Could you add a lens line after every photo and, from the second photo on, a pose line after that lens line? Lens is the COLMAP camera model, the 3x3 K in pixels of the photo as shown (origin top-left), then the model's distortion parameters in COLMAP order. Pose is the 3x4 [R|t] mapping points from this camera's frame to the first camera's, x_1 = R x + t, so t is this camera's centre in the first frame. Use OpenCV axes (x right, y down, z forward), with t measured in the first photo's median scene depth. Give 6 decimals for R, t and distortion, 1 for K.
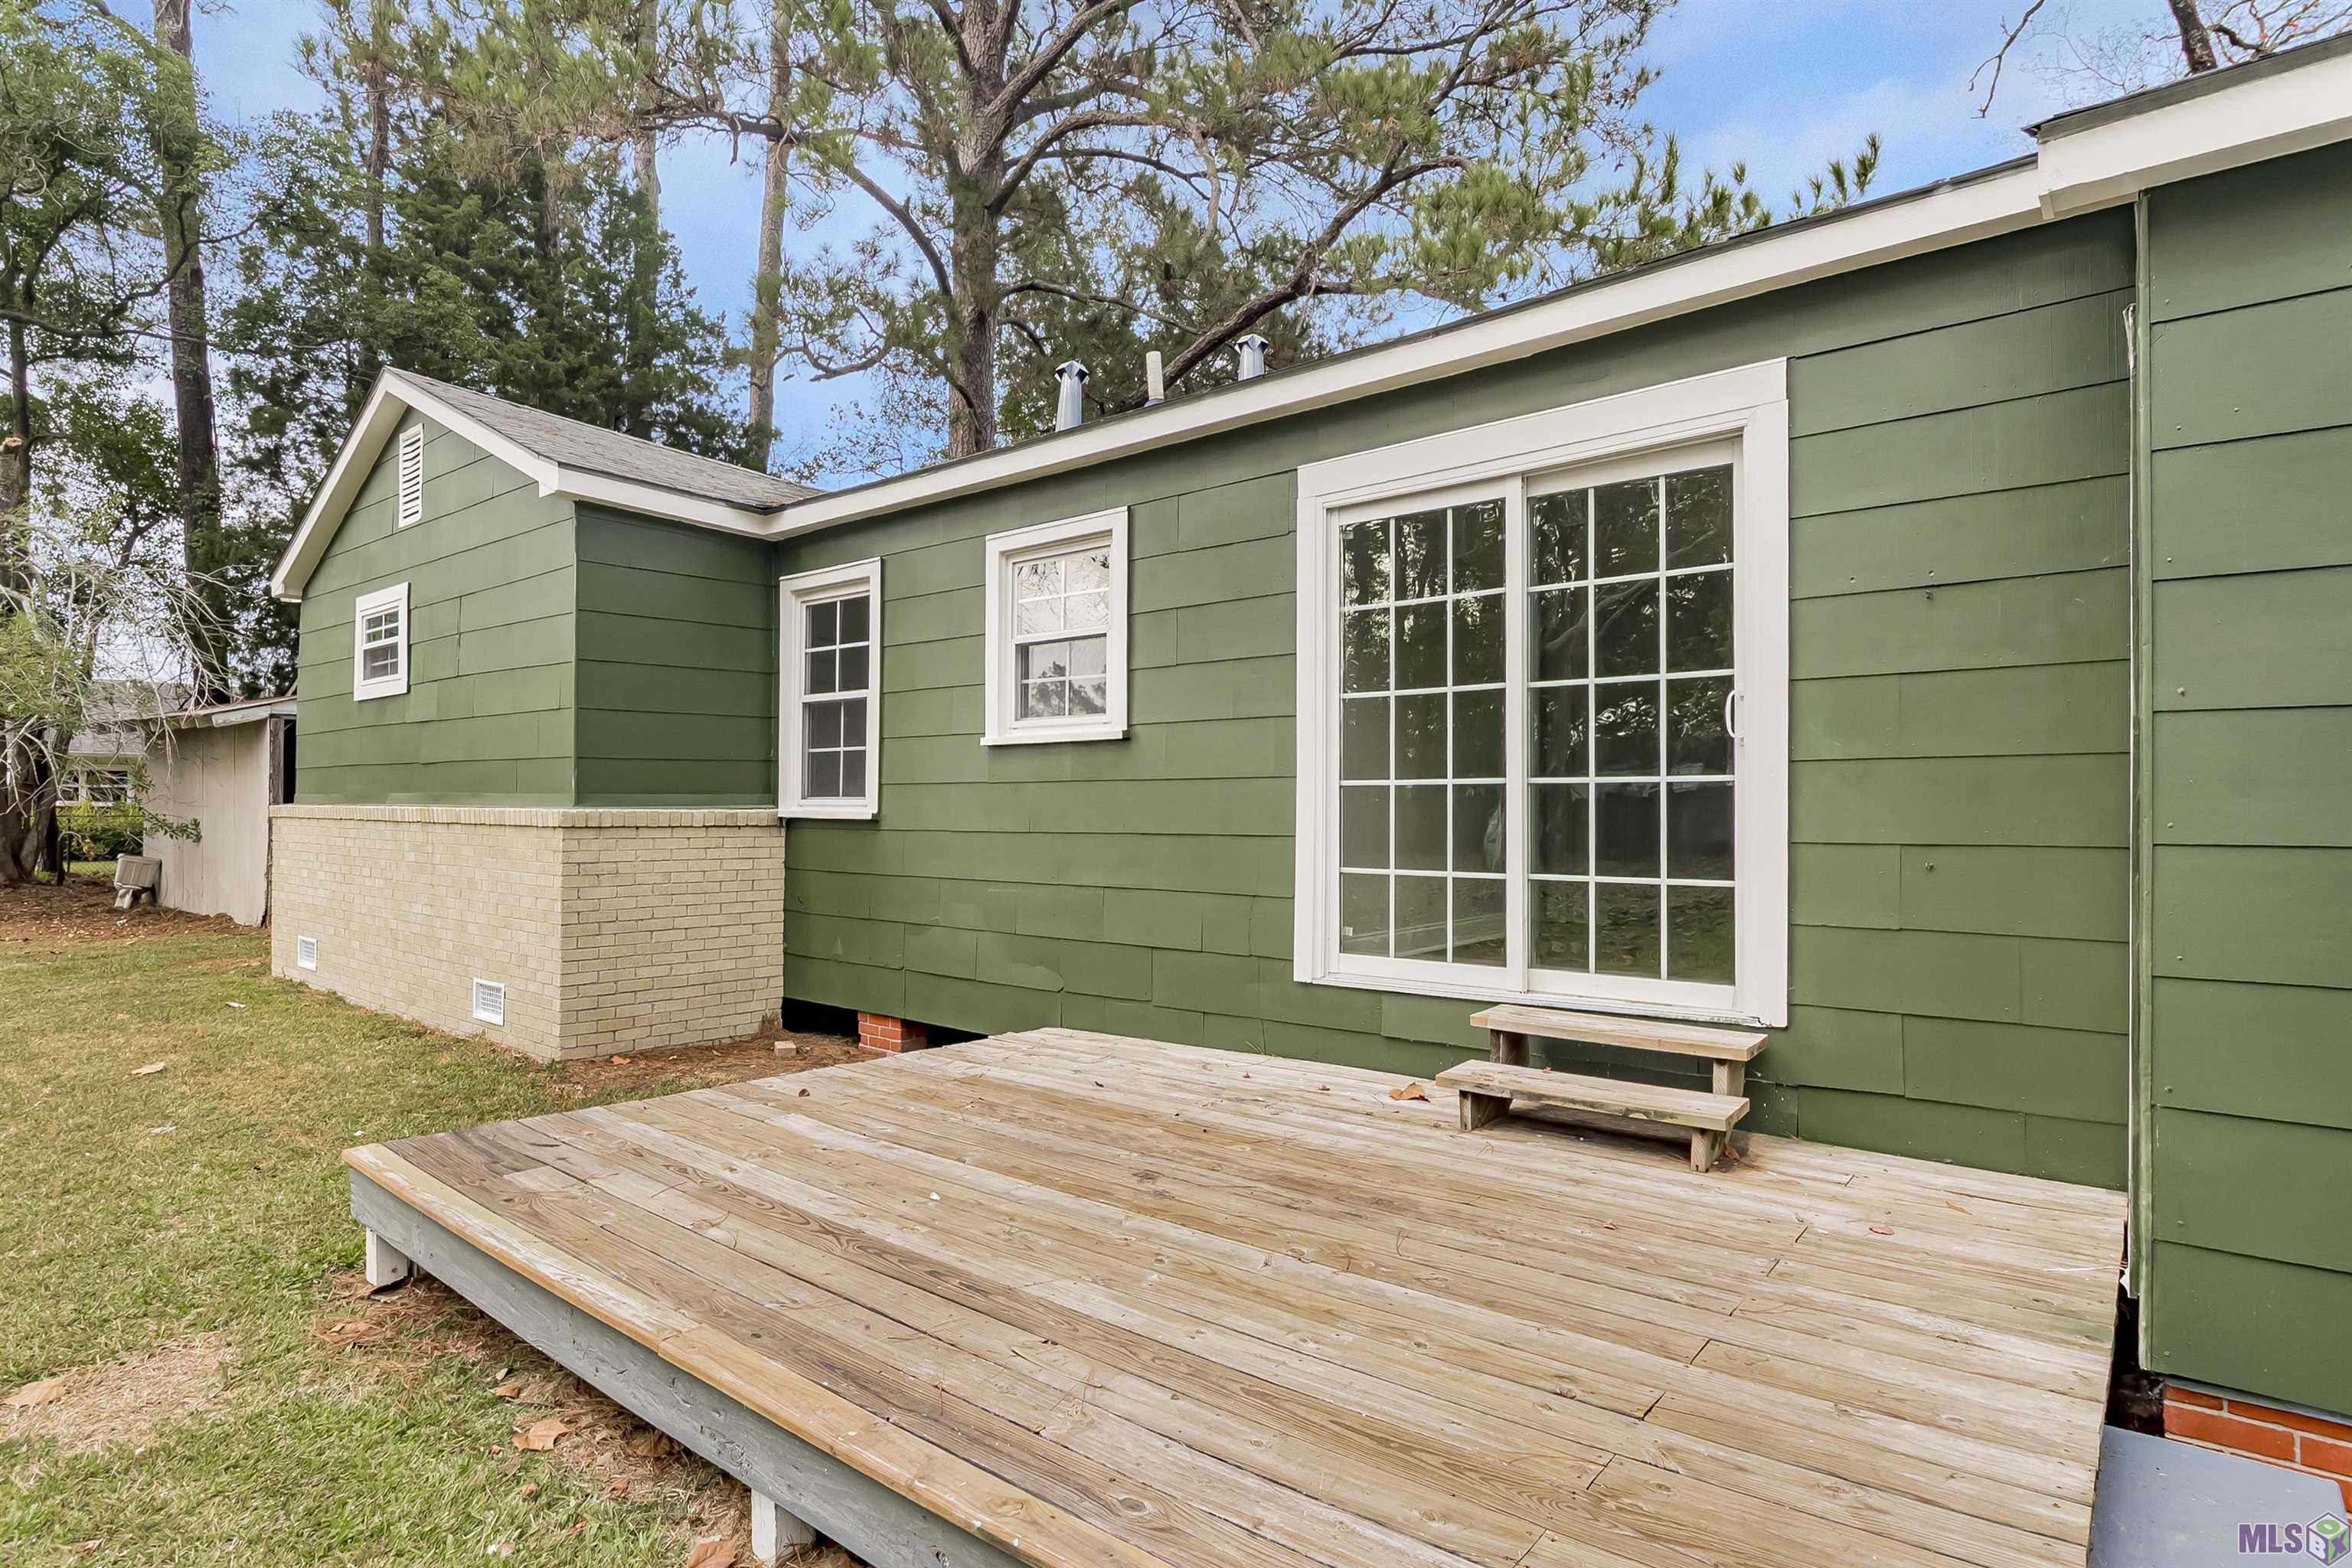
lens RADIAL K [[1221.8, 0, 1179.4], [0, 1221.8, 790.8], [0, 0, 1]] dist [-0.000730, -0.000014]
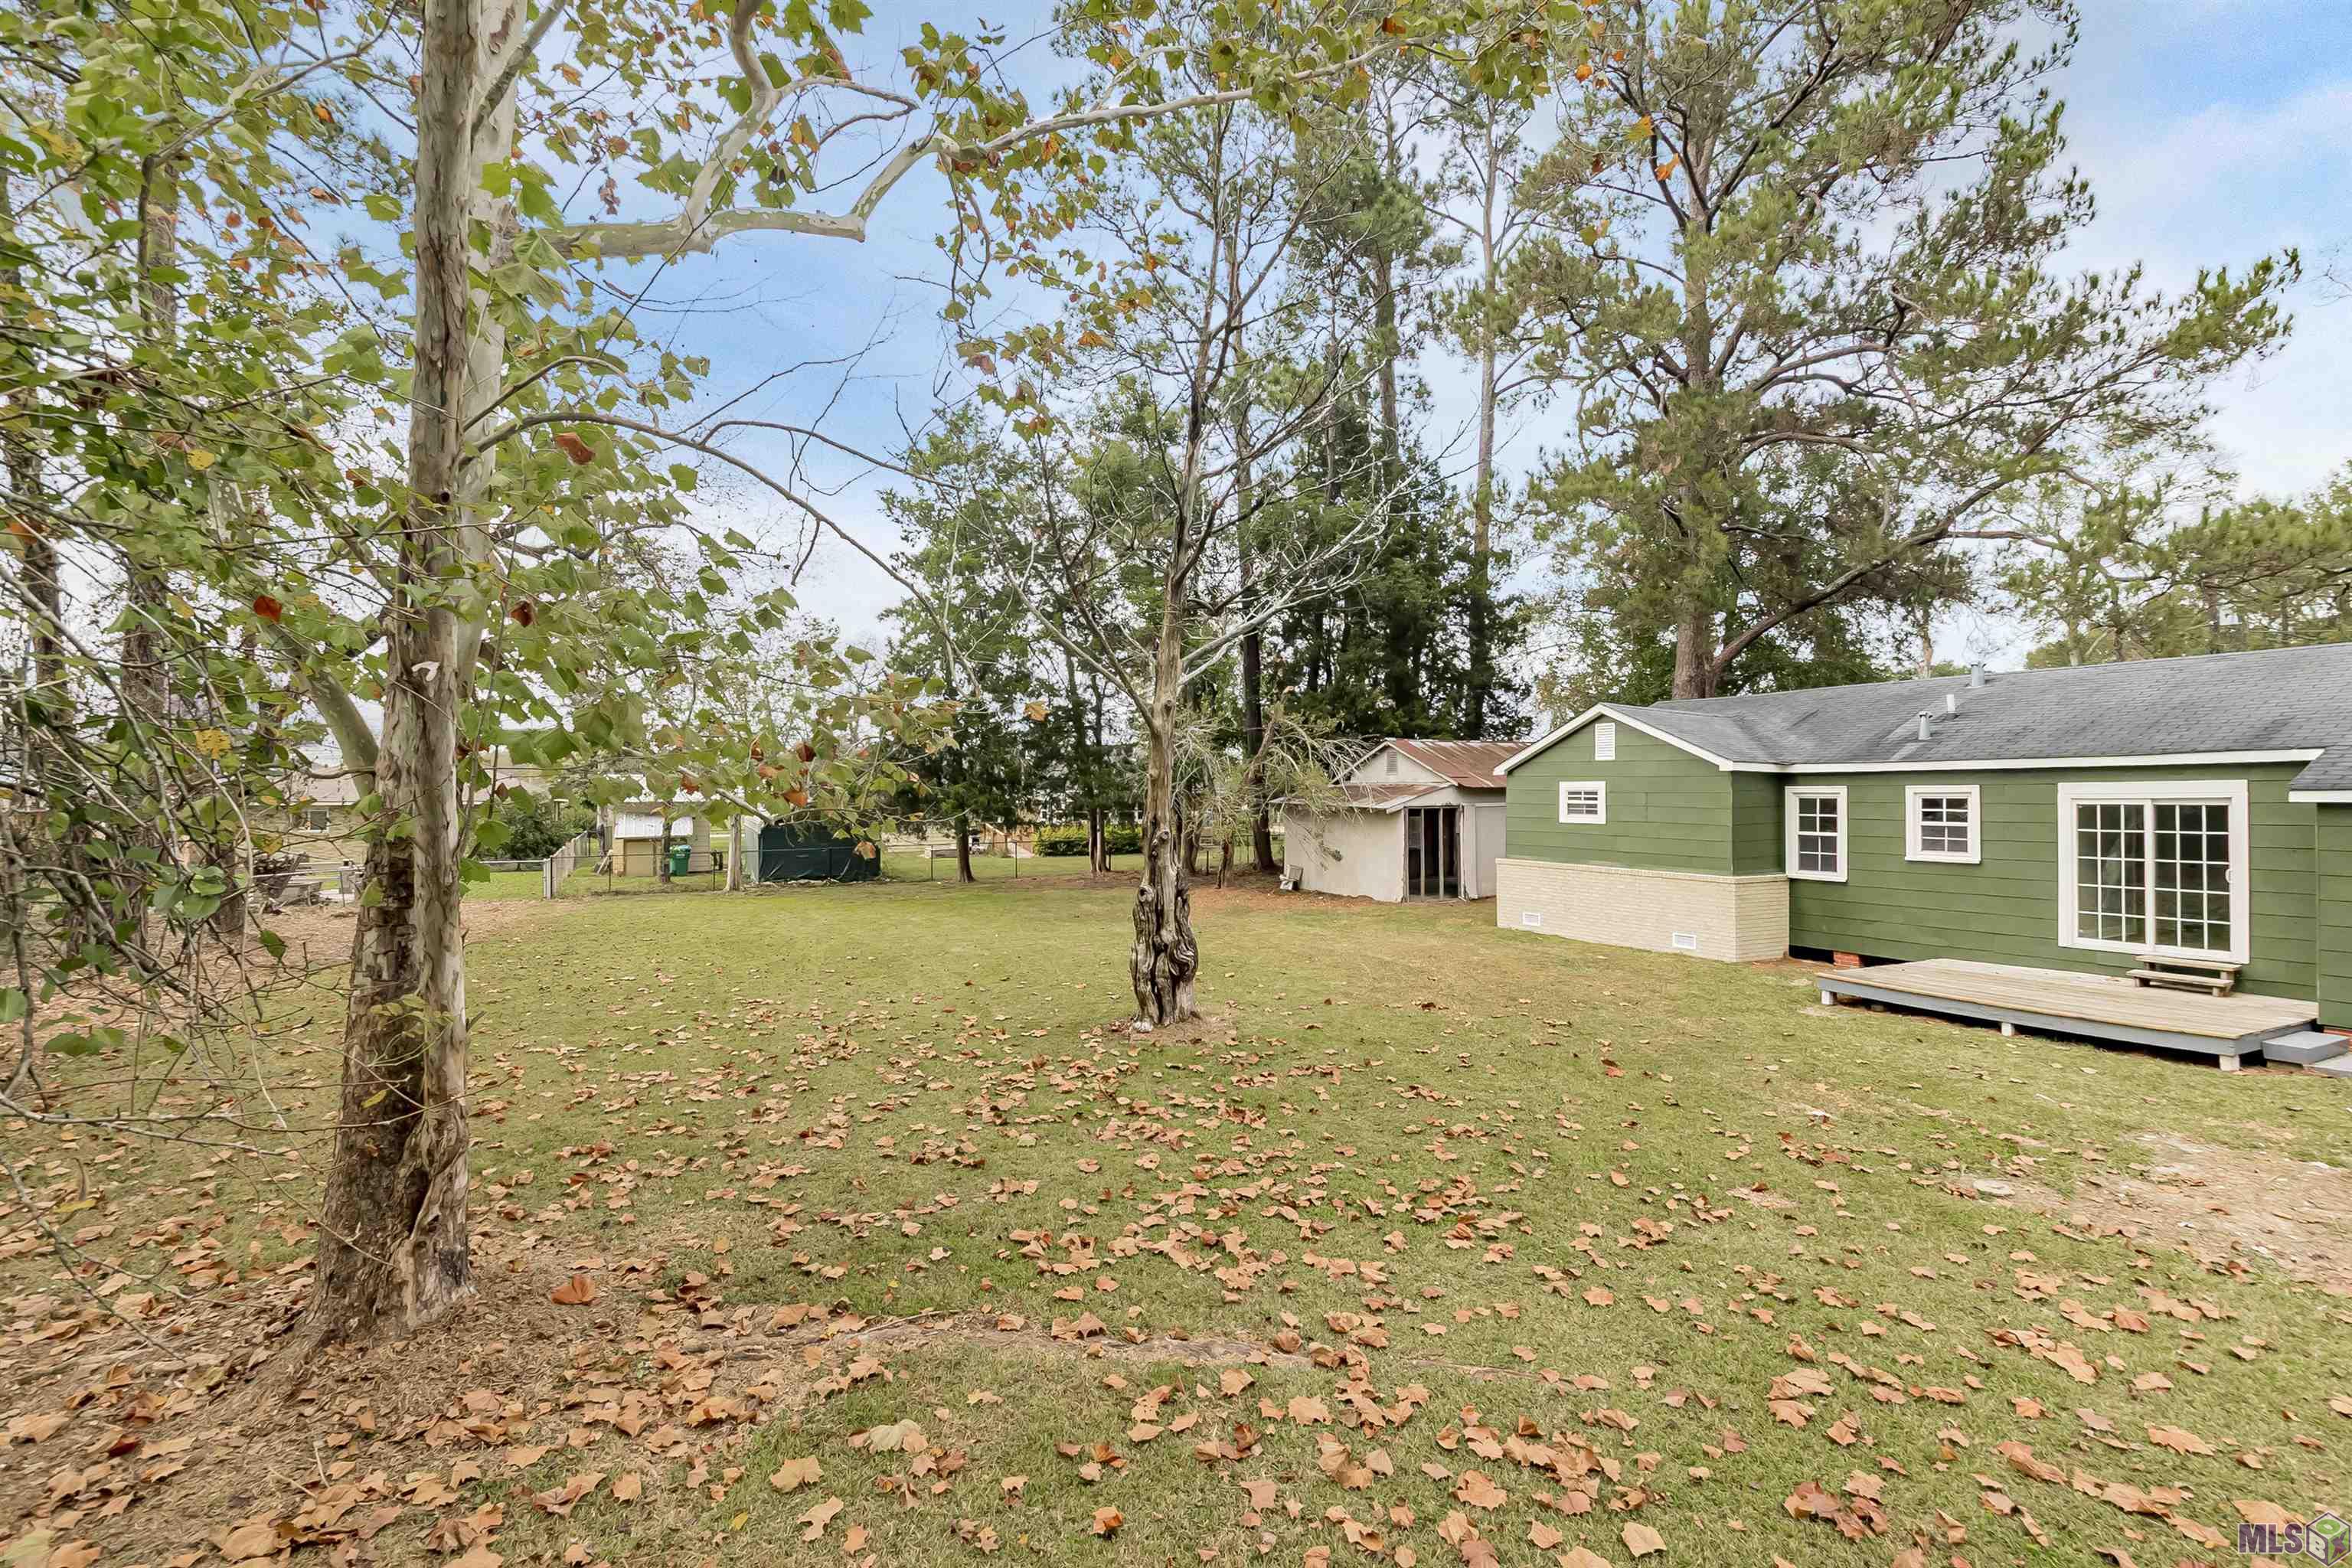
lens RADIAL K [[1119.1, 0, 1167.4], [0, 1119.1, 782.8], [0, 0, 1]] dist [0.004717, 0.000587]
pose [[0.916866, -0.010459, -0.399059, -0.884634], [0.013612, 0.999895, 0.005069, -0.322606], [0.398964, -0.010080, 0.916911, -2.666259]]
